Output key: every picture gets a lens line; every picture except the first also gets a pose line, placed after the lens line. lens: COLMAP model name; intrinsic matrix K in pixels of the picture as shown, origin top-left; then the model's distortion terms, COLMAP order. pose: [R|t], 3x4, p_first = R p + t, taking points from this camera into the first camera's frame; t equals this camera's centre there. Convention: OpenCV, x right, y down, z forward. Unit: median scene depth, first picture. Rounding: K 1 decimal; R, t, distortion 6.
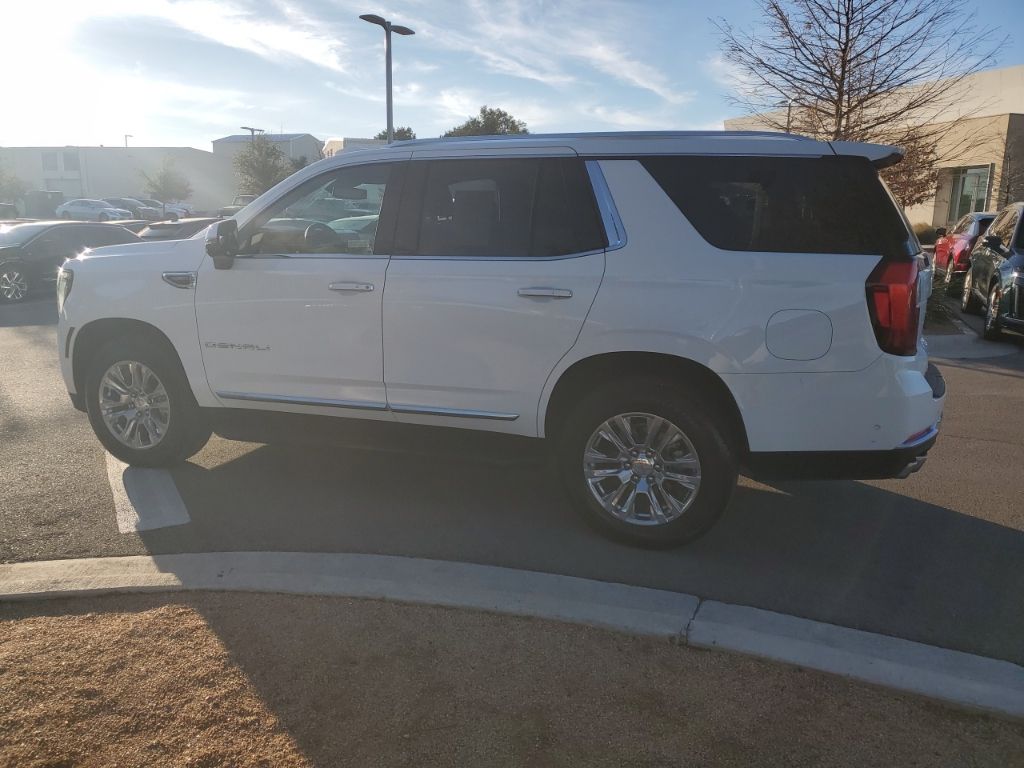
lens RADIAL K [[794.8, 0, 503.2], [0, 794.8, 384.4], [0, 0, 1]] dist [0.028039, -0.007748]
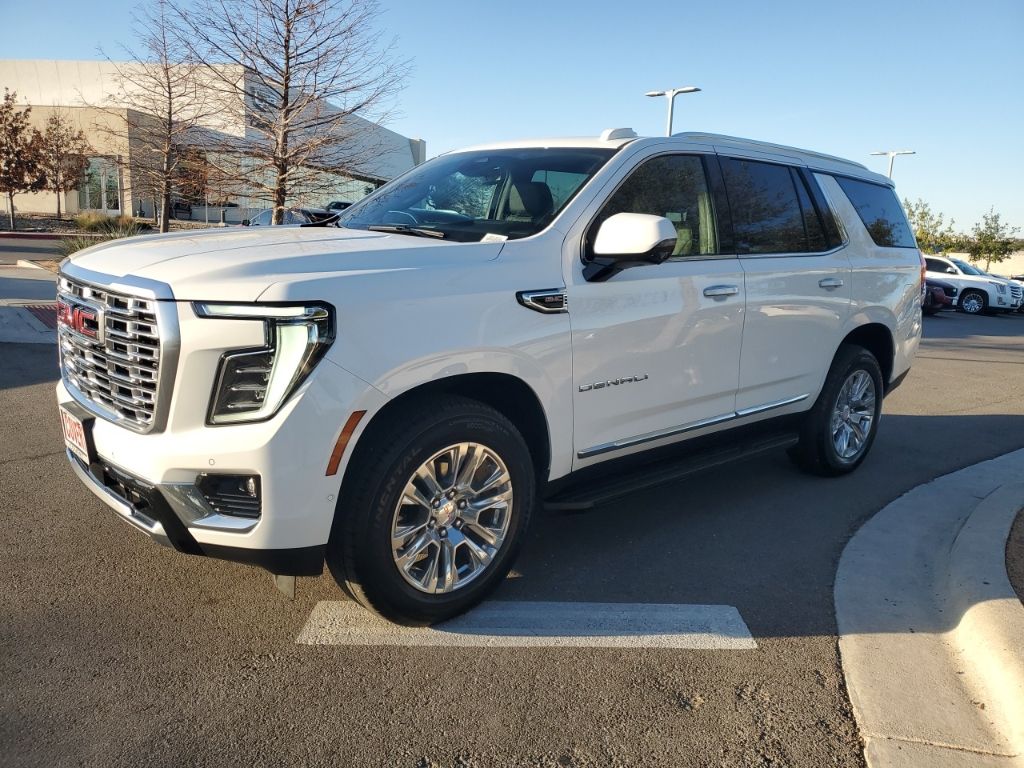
lens RADIAL K [[794.8, 0, 521.0], [0, 794.8, 383.3], [0, 0, 1]] dist [0.028039, -0.007748]
pose [[0.444170, -0.163369, 0.880922, -1.122106], [0.151143, 0.982806, 0.106056, -0.151801], [-0.883102, 0.086038, 0.461225, 0.800653]]
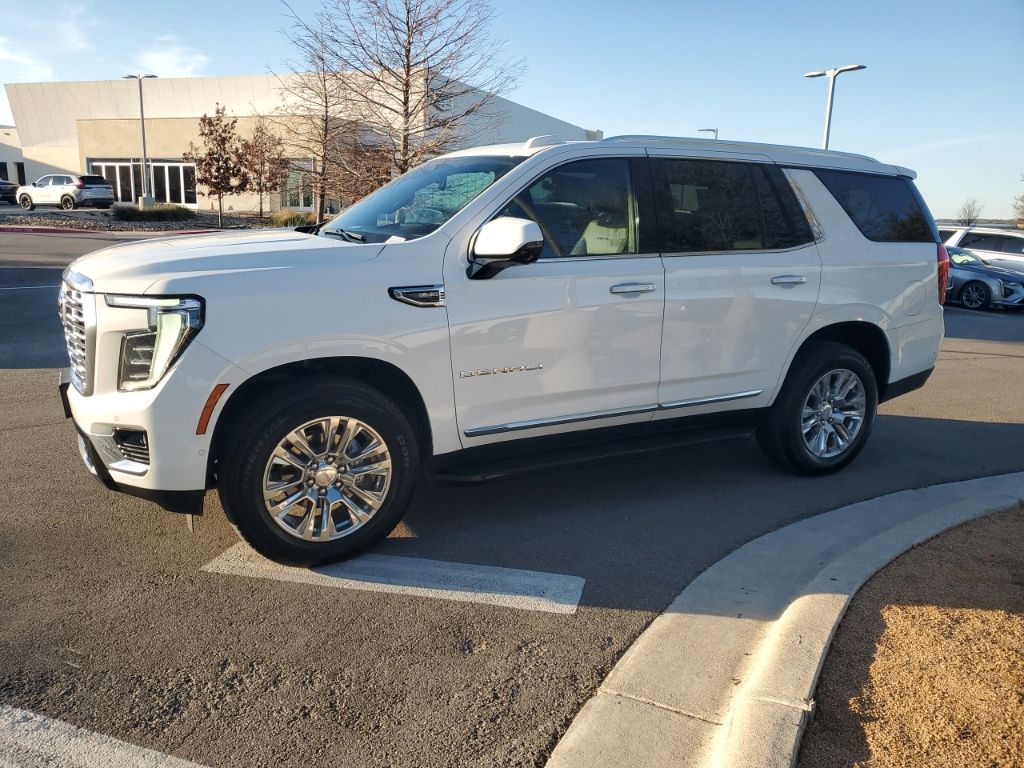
lens RADIAL K [[794.8, 0, 509.4], [0, 794.8, 392.3], [0, 0, 1]] dist [0.028039, -0.007748]
pose [[0.650364, -0.160949, 0.742376, -1.029086], [0.138669, 0.986029, 0.092291, -0.109145], [-0.746859, 0.042922, 0.663596, 0.488824]]
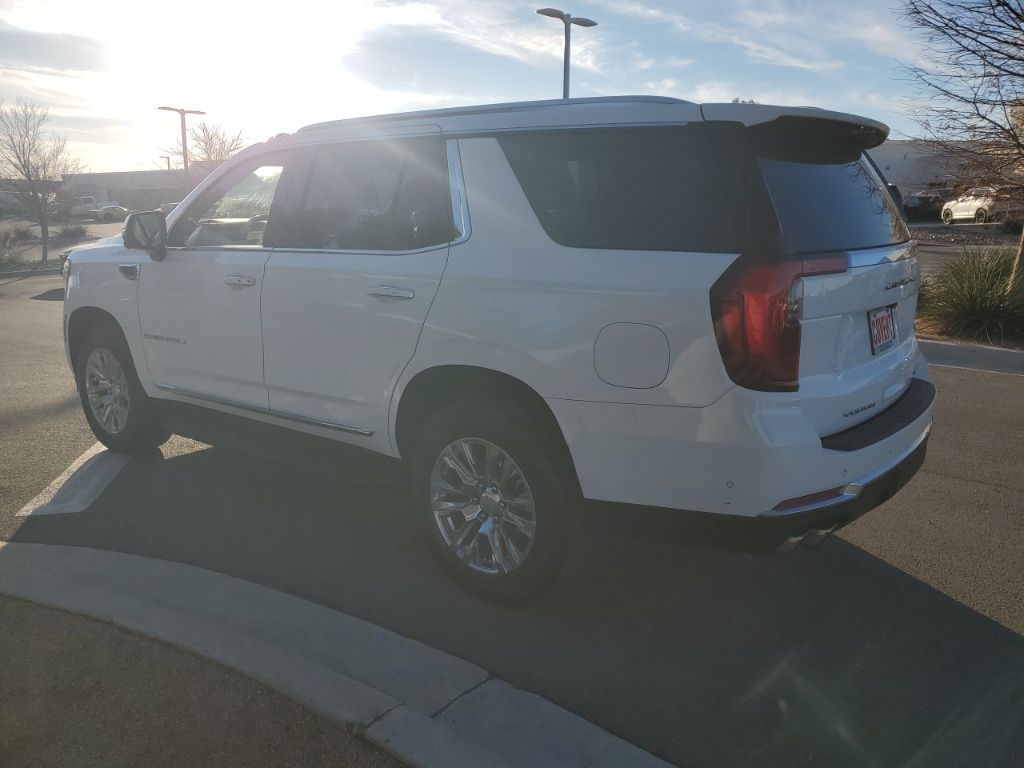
lens RADIAL K [[794.8, 0, 508.9], [0, 794.8, 378.9], [0, 0, 1]] dist [0.028039, -0.007748]
pose [[0.954633, 0.057038, -0.292271, 0.401738], [-0.058278, 0.998290, 0.004468, -0.029676], [0.292026, 0.012767, 0.956325, 0.189777]]
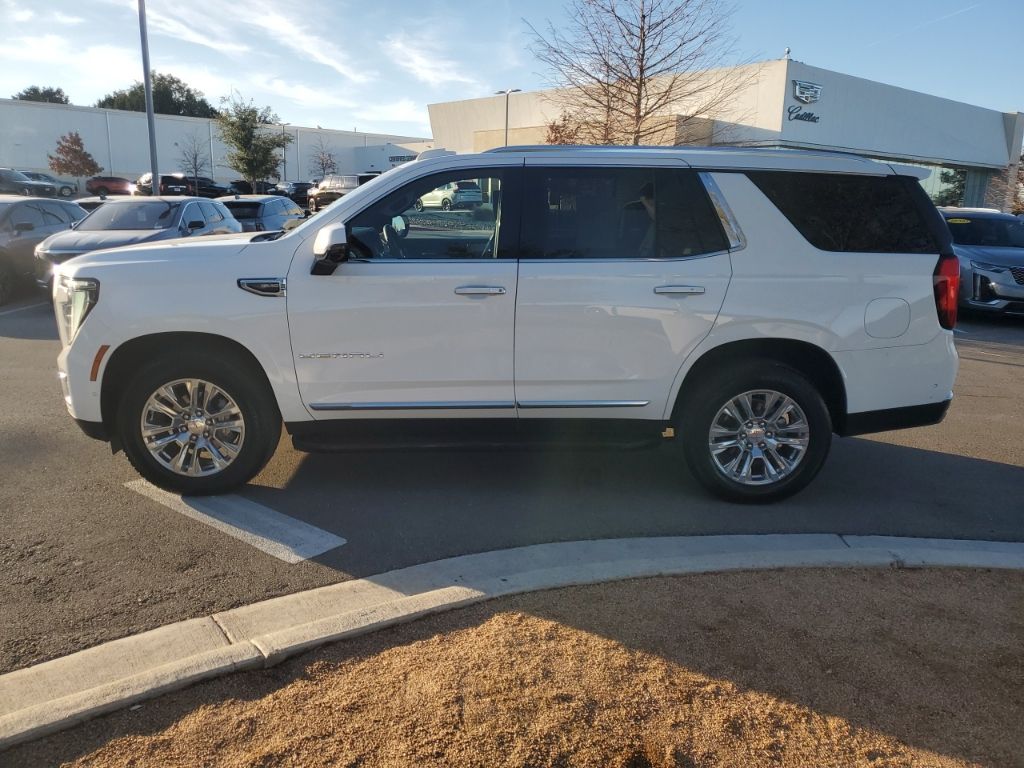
lens RADIAL K [[794.8, 0, 515.6], [0, 794.8, 389.7], [0, 0, 1]] dist [0.028039, -0.007748]
pose [[0.921348, -0.079922, 0.380434, -0.552155], [0.068451, 0.996701, 0.043612, -0.037080], [-0.382665, -0.014141, 0.923779, 0.044004]]
